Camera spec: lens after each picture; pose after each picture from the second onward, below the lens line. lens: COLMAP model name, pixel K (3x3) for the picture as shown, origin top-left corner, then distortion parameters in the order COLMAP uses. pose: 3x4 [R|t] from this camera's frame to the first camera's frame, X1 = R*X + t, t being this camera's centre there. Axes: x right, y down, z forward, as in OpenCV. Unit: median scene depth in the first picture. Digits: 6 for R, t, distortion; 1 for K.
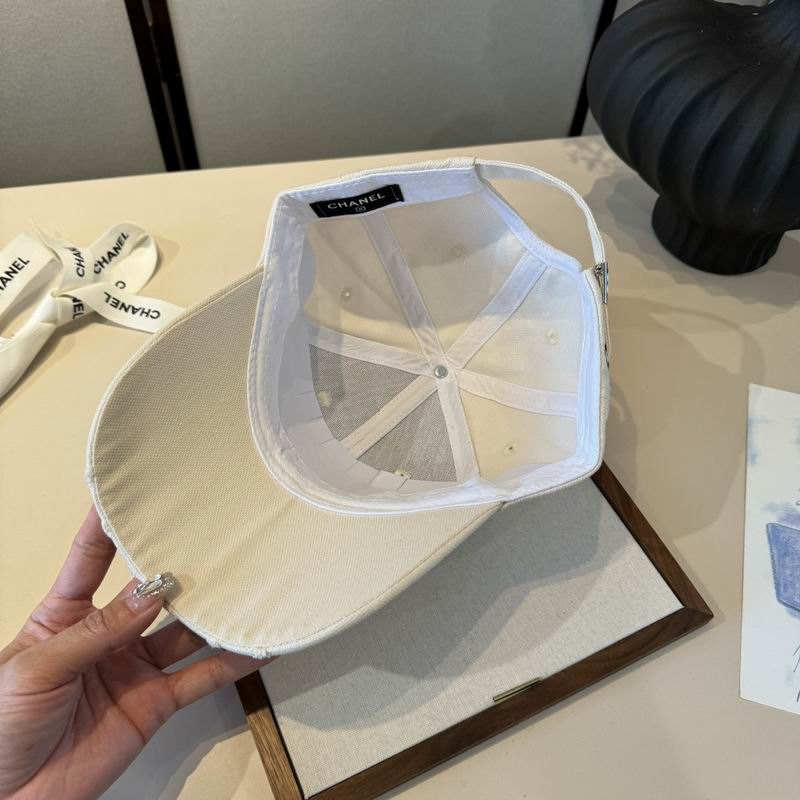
lens RADIAL K [[770.3, 0, 400.0], [0, 770.3, 400.0], [0, 0, 1]] dist [0.088121, -0.245941]
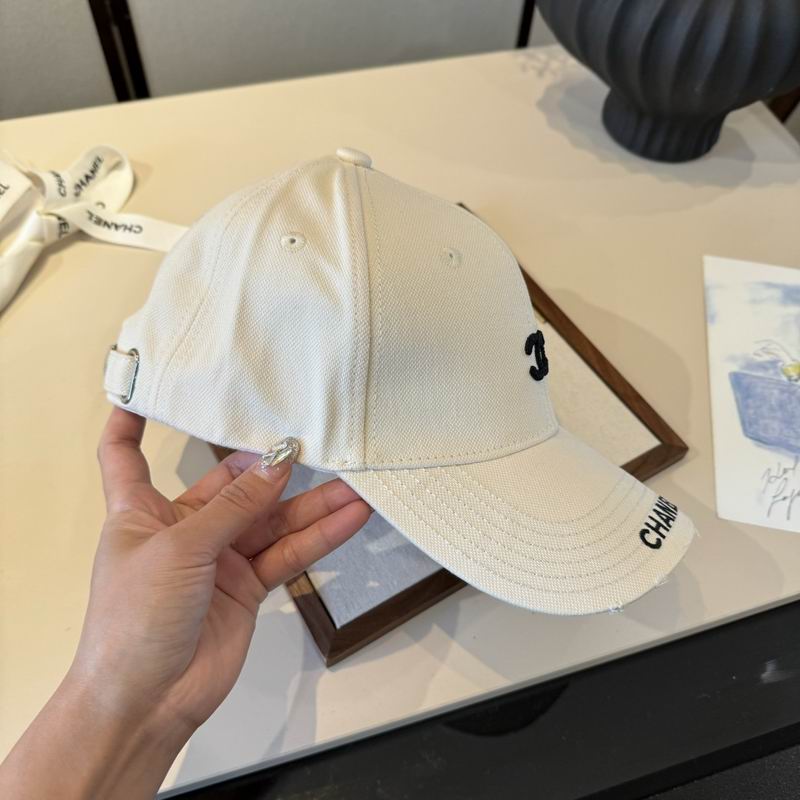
lens RADIAL K [[780.0, 0, 399.1], [0, 780.0, 407.5], [0, 0, 1]] dist [-0.025485, -0.011926]
pose [[0.995112, -0.080603, 0.057063, -0.048684], [0.078758, 0.996318, 0.033874, 0.118335], [-0.059583, -0.029214, 0.997796, -0.056110]]
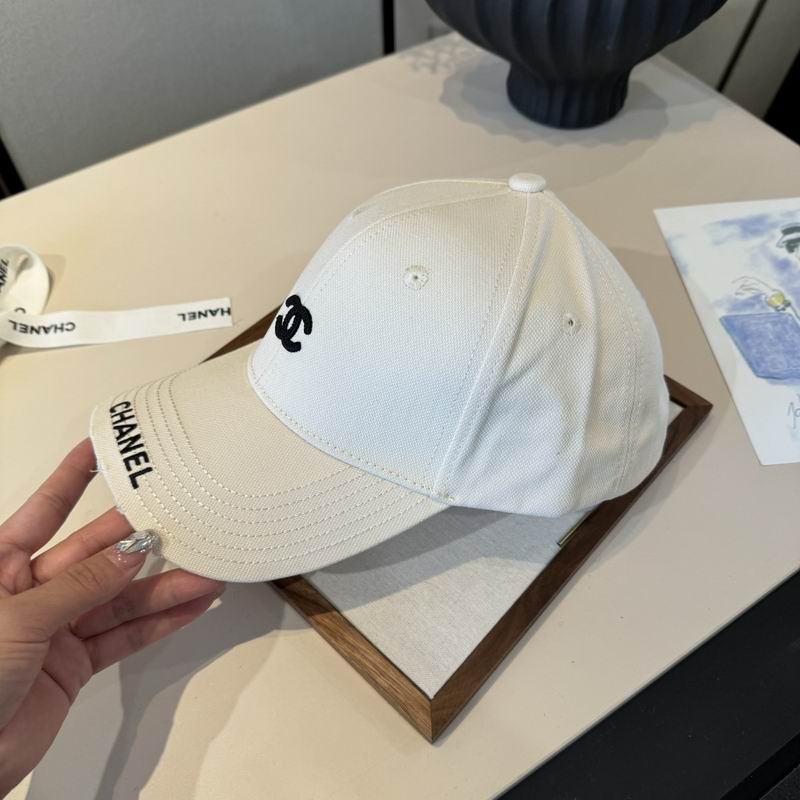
lens RADIAL K [[780.0, 0, 399.1], [0, 780.0, 407.5], [0, 0, 1]] dist [-0.025485, -0.011926]
pose [[0.928644, -0.332913, 0.163673, -0.134267], [0.331774, 0.942707, 0.035066, 0.080192], [-0.165969, 0.021739, 0.985891, 0.017848]]
